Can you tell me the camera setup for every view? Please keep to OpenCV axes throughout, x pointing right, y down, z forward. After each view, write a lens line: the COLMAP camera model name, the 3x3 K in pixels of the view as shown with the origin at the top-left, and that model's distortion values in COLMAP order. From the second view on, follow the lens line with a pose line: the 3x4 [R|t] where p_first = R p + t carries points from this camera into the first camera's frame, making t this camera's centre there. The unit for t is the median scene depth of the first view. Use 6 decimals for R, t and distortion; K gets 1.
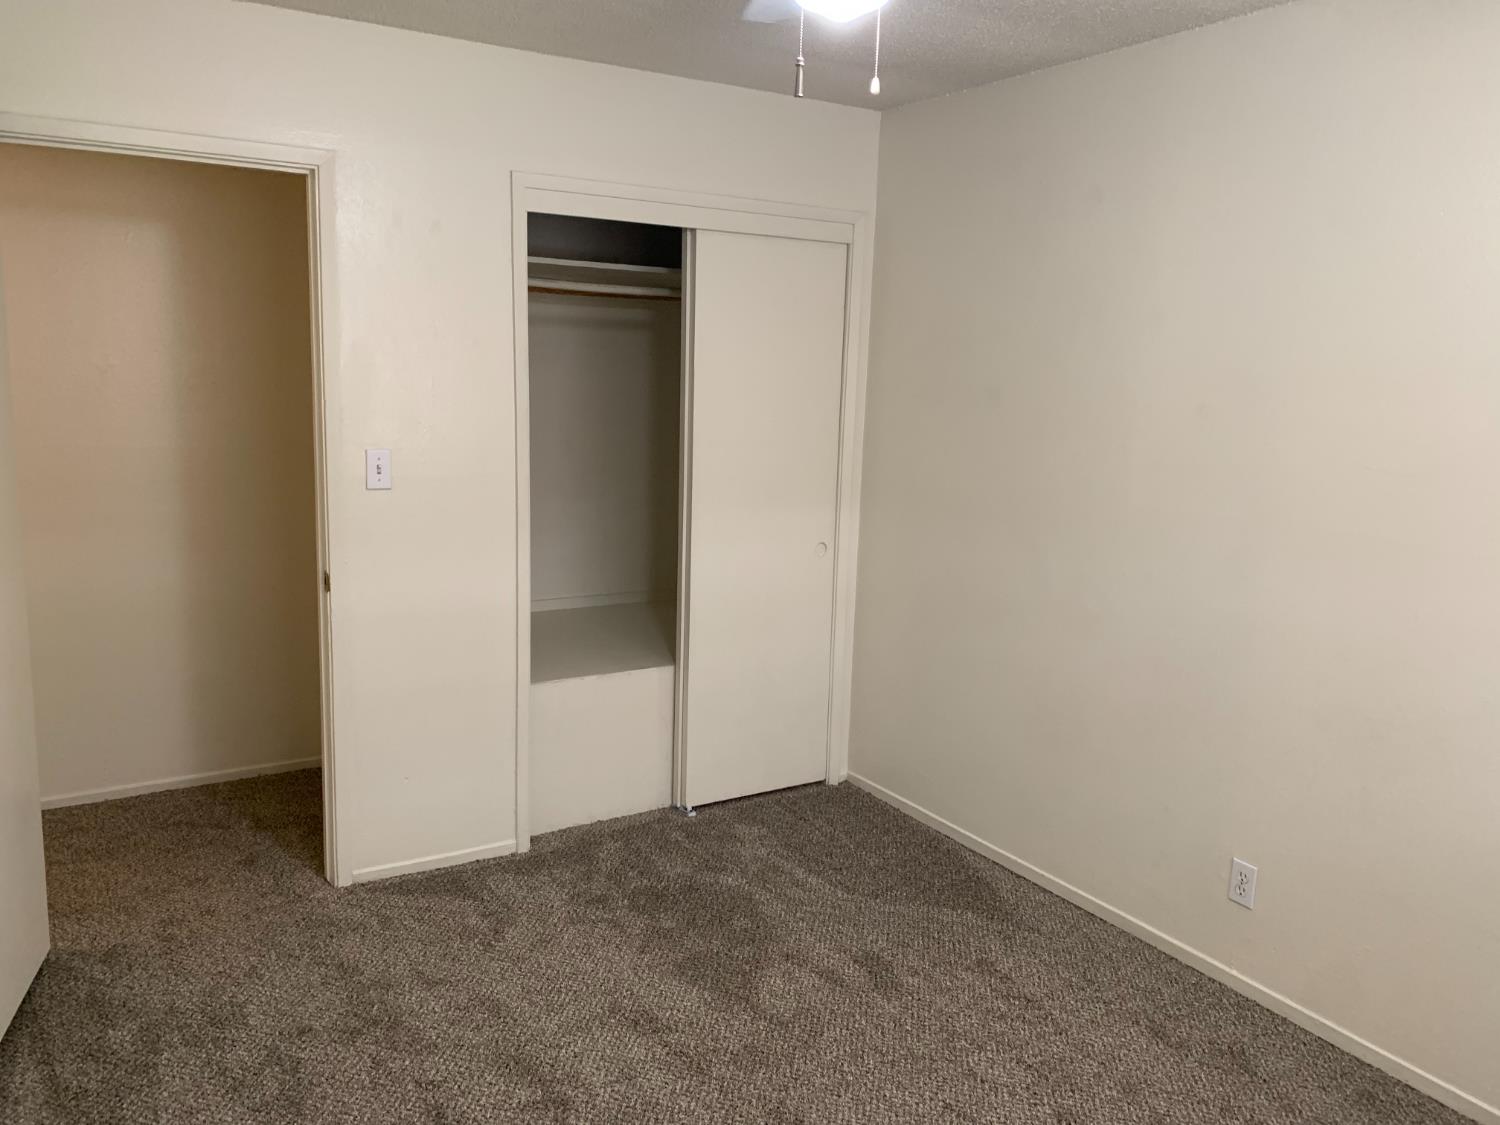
lens RADIAL K [[1131.9, 0, 750.0], [0, 1131.9, 562.5], [0, 0, 1]] dist [0.001817, 0.002578]
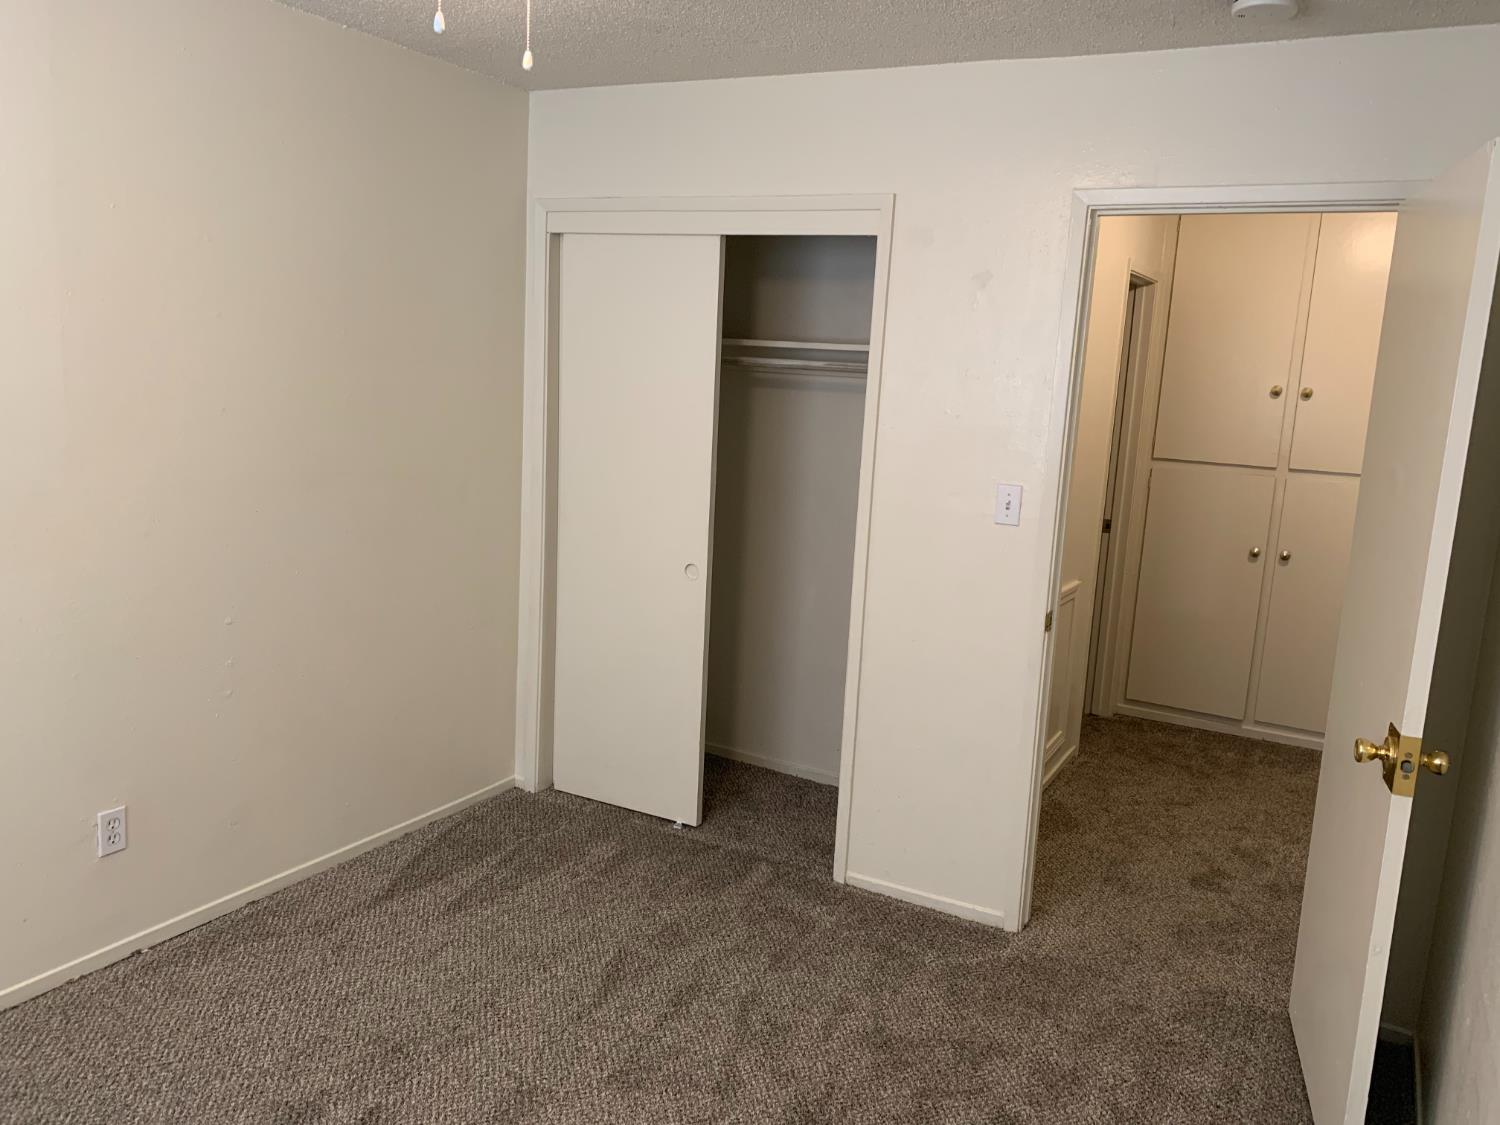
lens RADIAL K [[1131.9, 0, 750.0], [0, 1131.9, 562.5], [0, 0, 1]] dist [0.001817, 0.002578]
pose [[0.512317, 0.141982, -0.846979, 0.464745], [-0.183249, 0.981598, 0.053706, -0.051654], [0.839018, 0.127694, 0.528907, 0.332632]]
